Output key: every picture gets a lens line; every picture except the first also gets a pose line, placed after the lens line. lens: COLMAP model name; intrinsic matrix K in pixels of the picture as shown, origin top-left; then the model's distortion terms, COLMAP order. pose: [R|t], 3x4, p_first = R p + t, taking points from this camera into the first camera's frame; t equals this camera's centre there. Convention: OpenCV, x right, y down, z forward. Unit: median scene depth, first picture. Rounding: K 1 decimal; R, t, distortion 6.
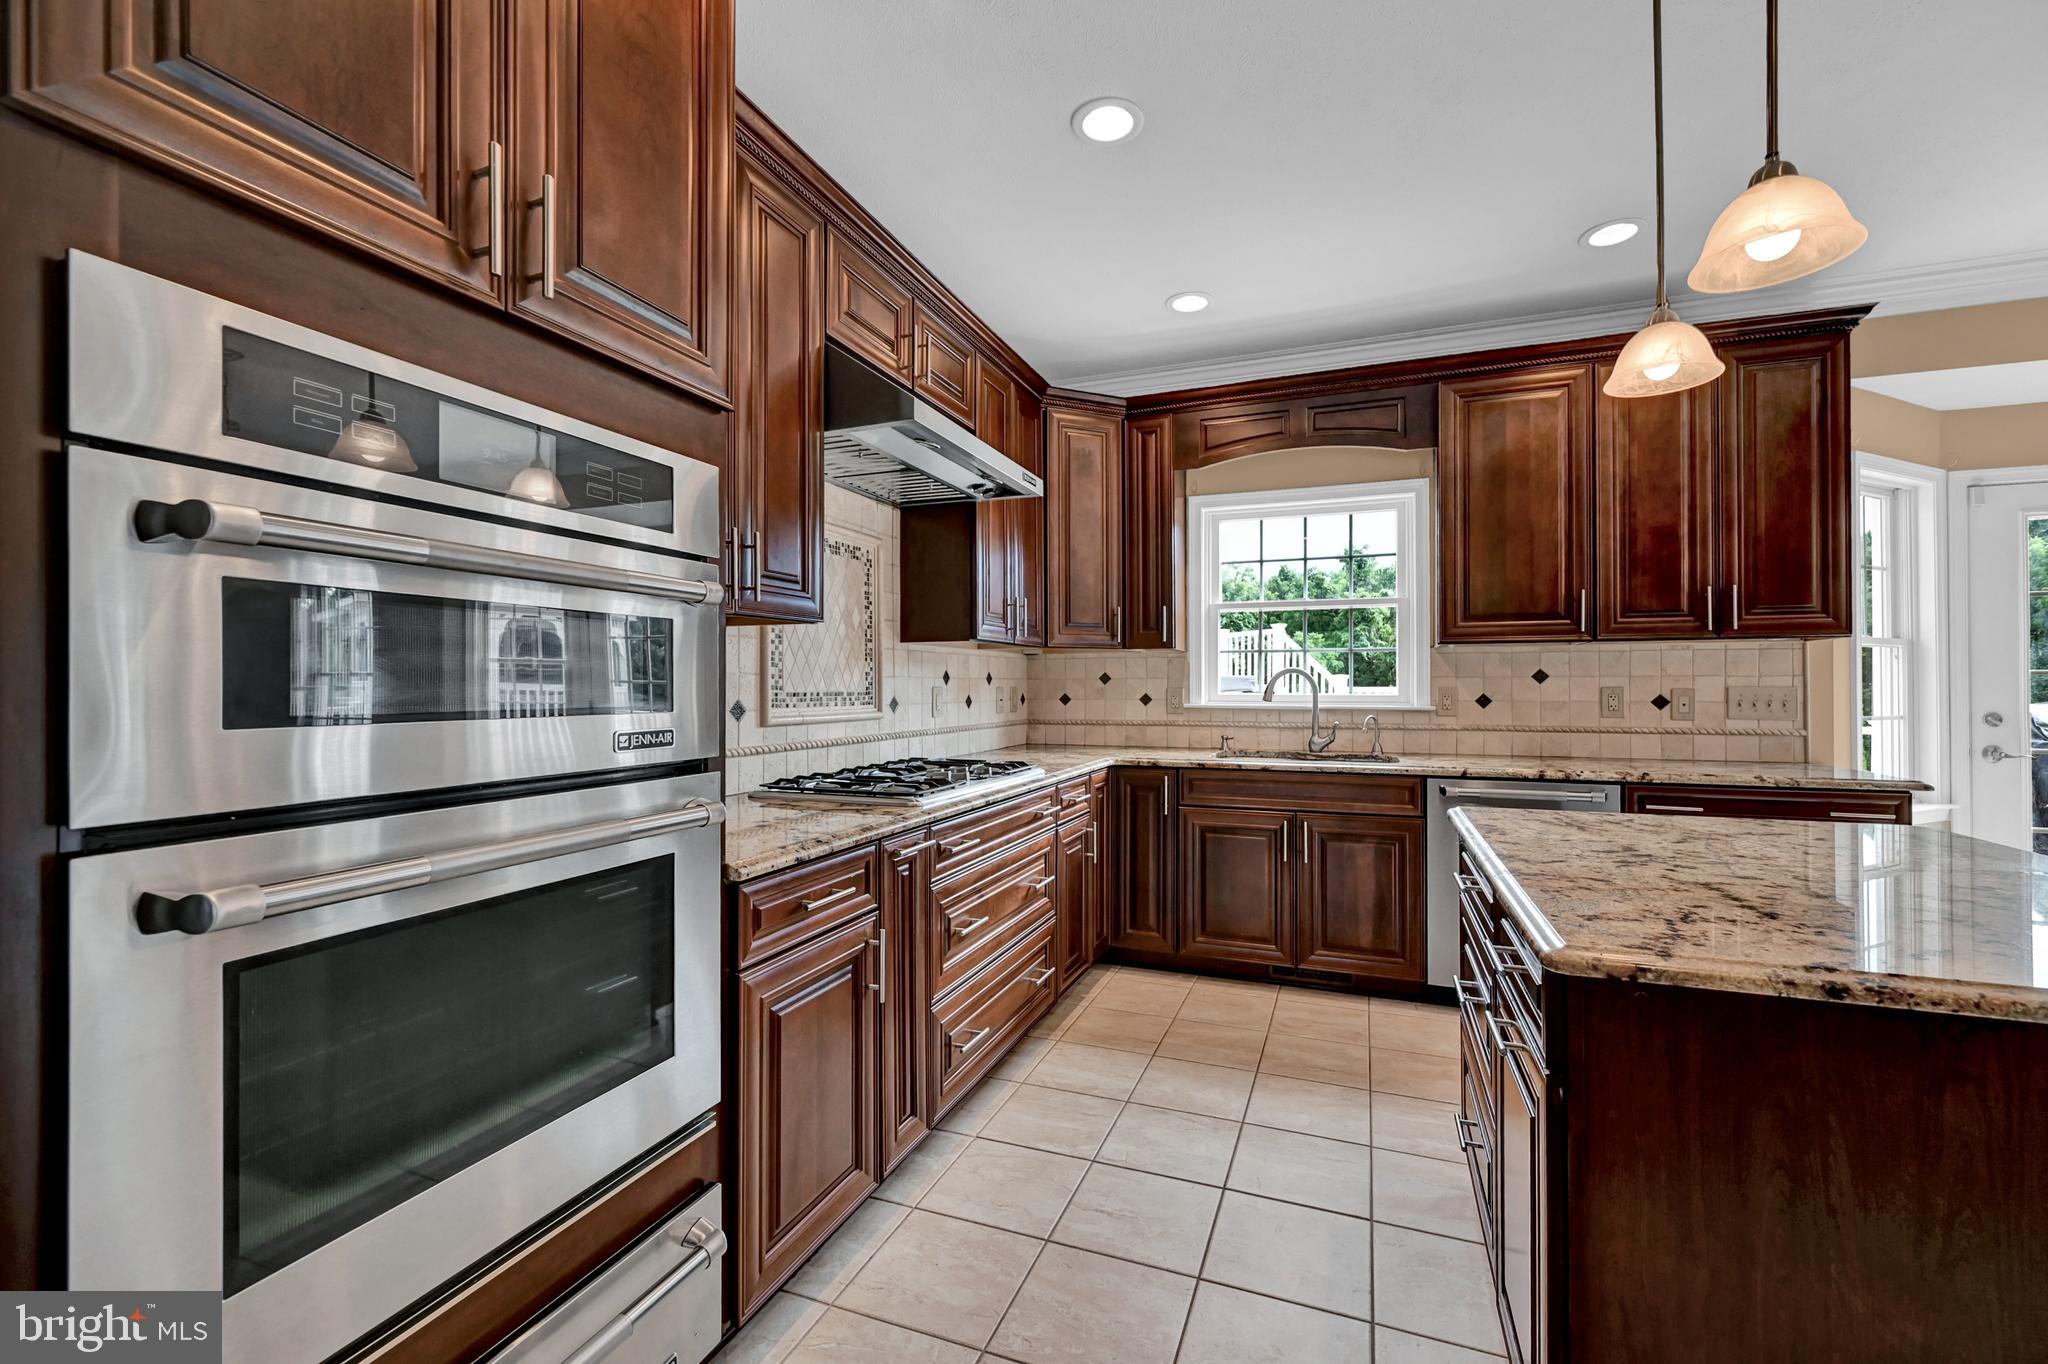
lens RADIAL K [[825.5, 0, 1030.0], [0, 825.5, 679.7], [0, 0, 1]] dist [-0.006326, 0.000319]
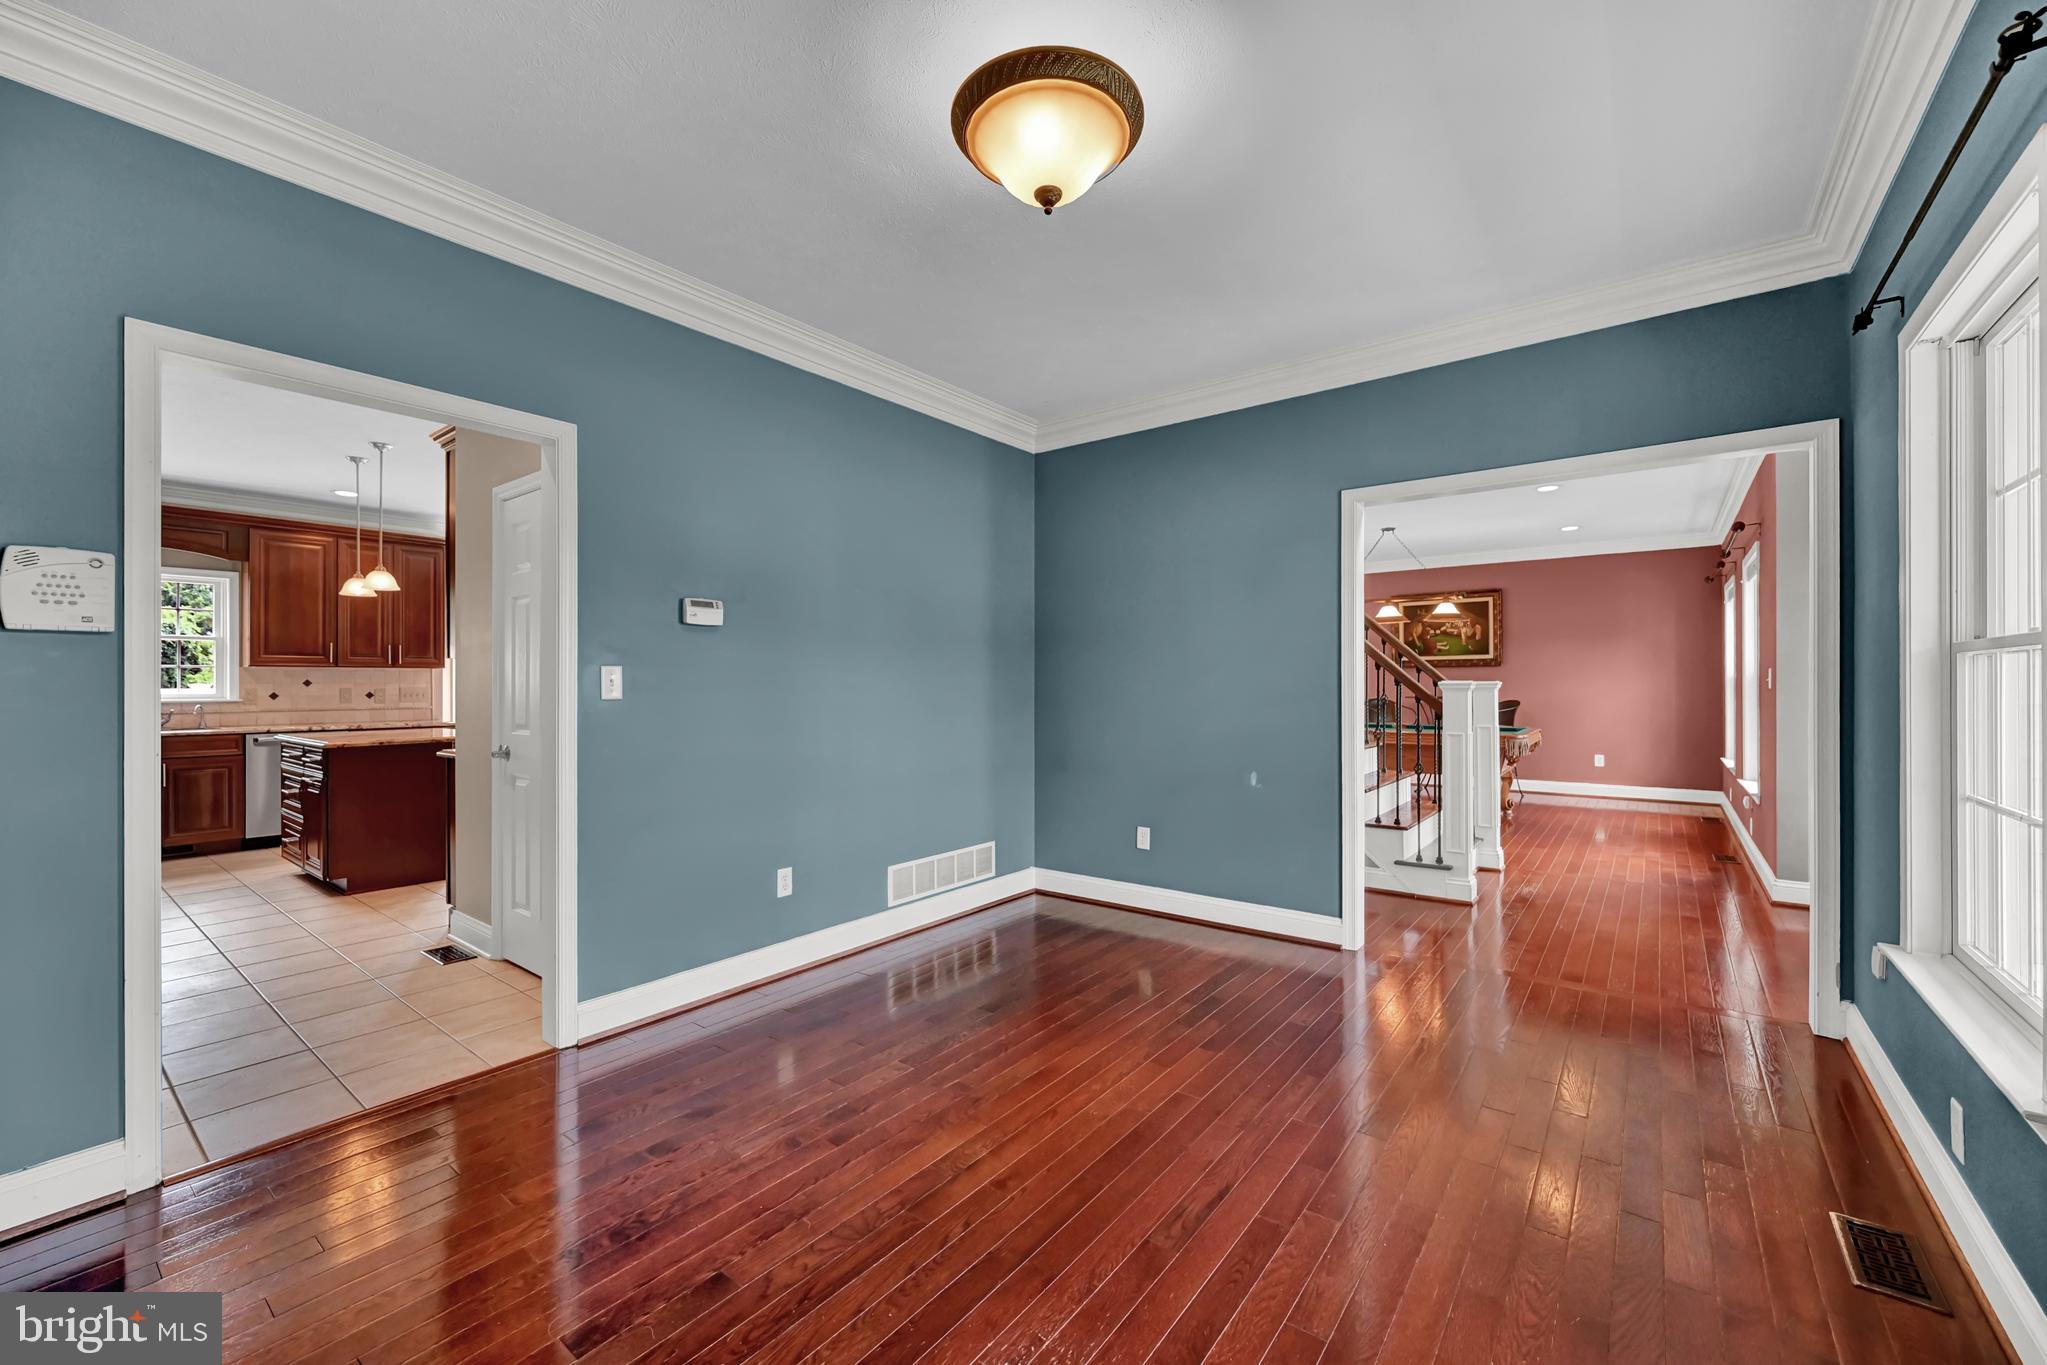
lens RADIAL K [[825.1, 0, 1023.1], [0, 825.1, 684.0], [0, 0, 1]] dist [-0.006326, 0.000319]
pose [[0.276152, 0.003470, 0.961108, -0.840921], [-0.005225, 0.999984, -0.002109, -0.007553], [-0.961100, -0.004439, 0.276166, -1.255010]]
